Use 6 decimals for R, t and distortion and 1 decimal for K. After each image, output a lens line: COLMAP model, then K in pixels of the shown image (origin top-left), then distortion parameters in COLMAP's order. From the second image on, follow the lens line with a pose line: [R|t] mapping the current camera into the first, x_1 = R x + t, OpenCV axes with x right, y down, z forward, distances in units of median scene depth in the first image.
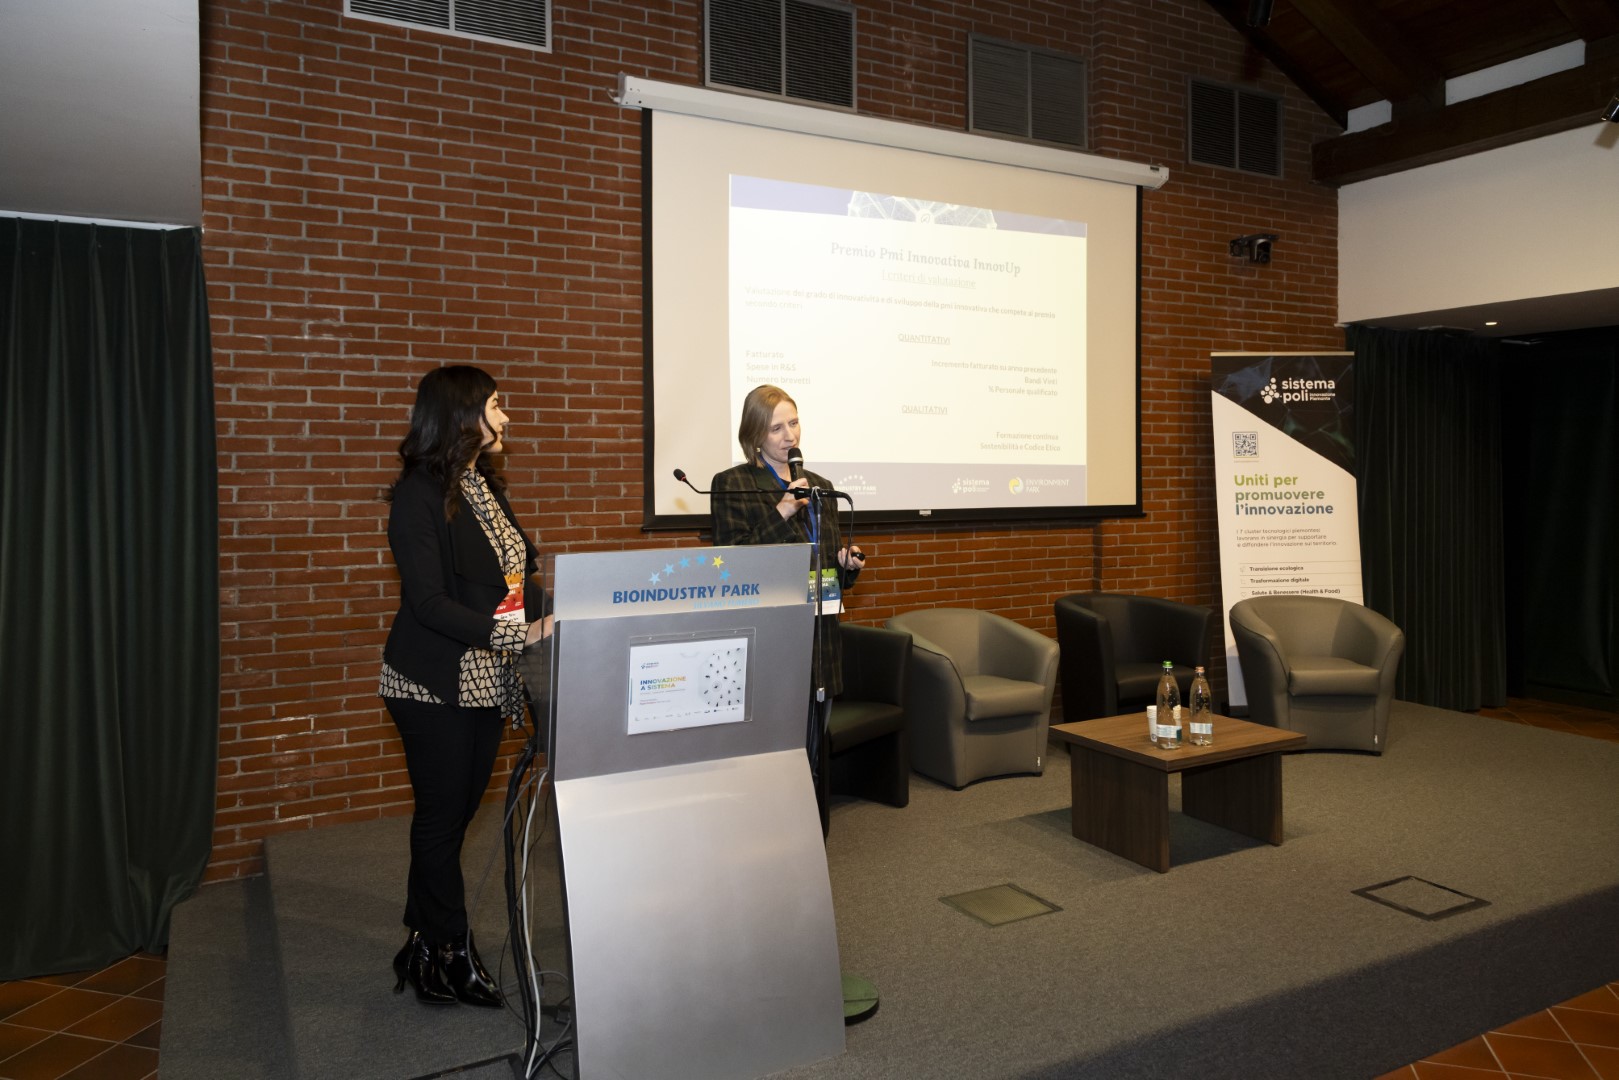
lens RADIAL K [[1183.4, 0, 879.3], [0, 1183.4, 477.8], [0, 0, 1]] dist [0.030994, 0.002138]
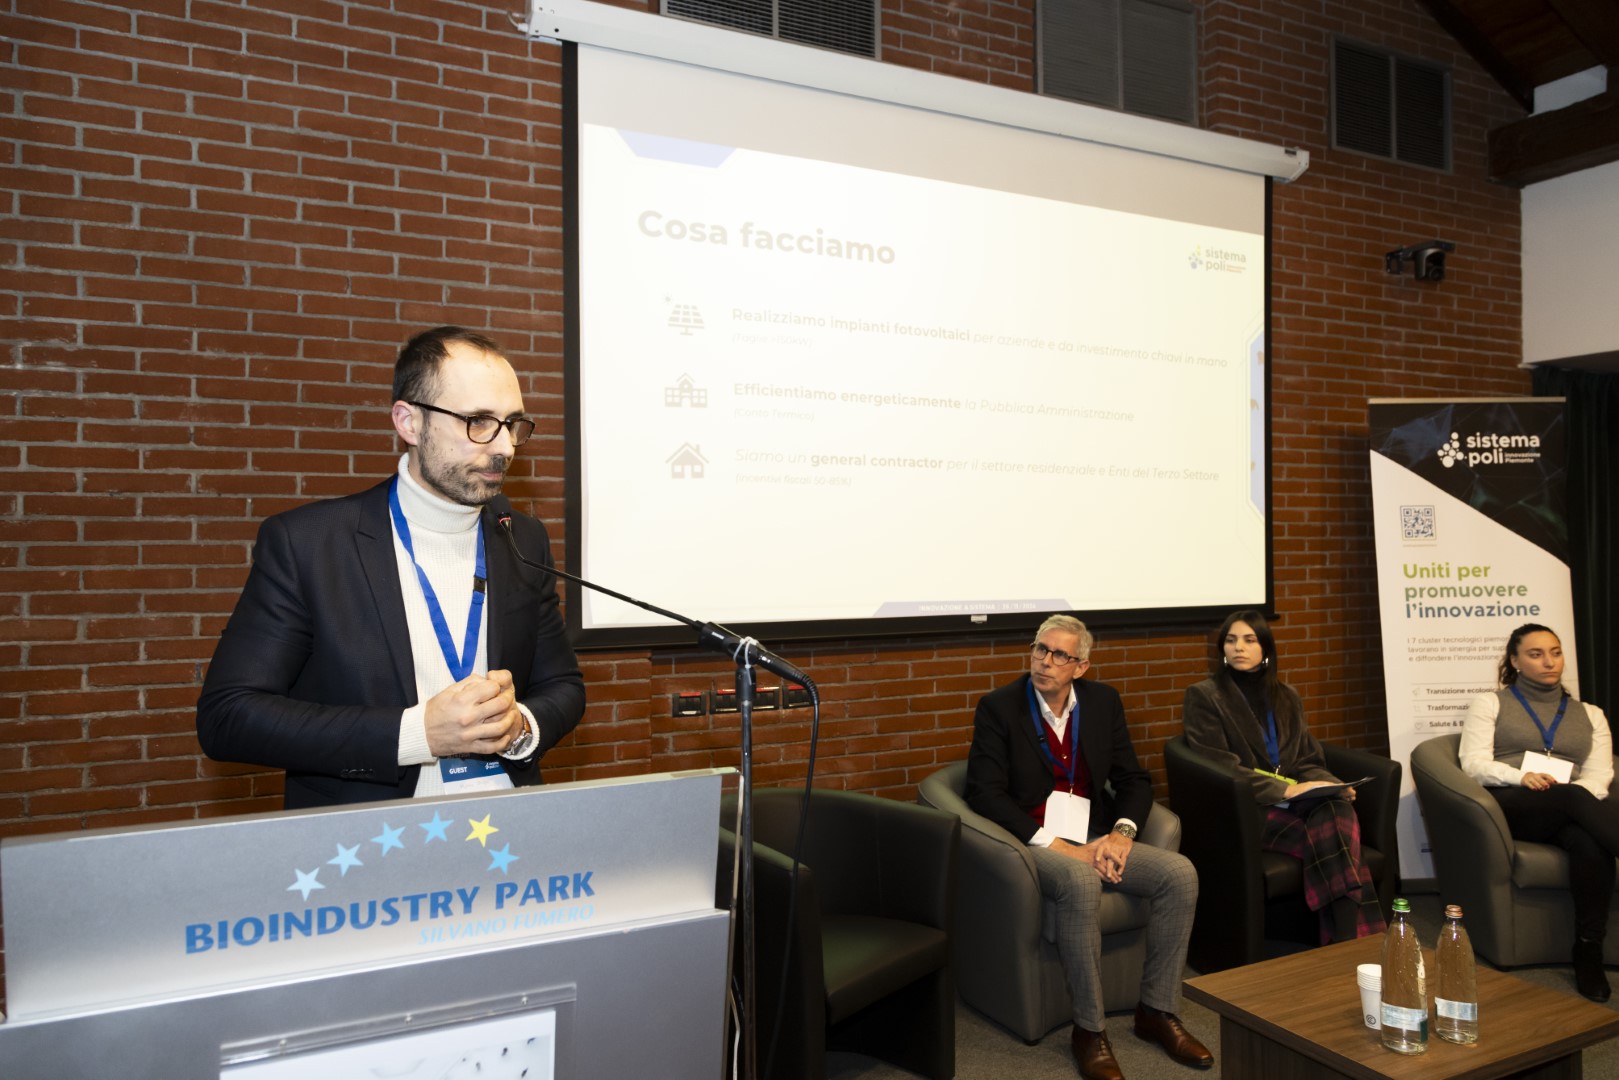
lens RADIAL K [[1175.9, 0, 907.3], [0, 1175.9, 544.1], [0, 0, 1]] dist [0.020012, -0.008039]
pose [[0.999011, -0.002974, -0.044360, 0.031386], [0.002620, 0.999964, -0.008041, -0.011762], [0.044382, 0.007917, 0.998983, 0.321086]]
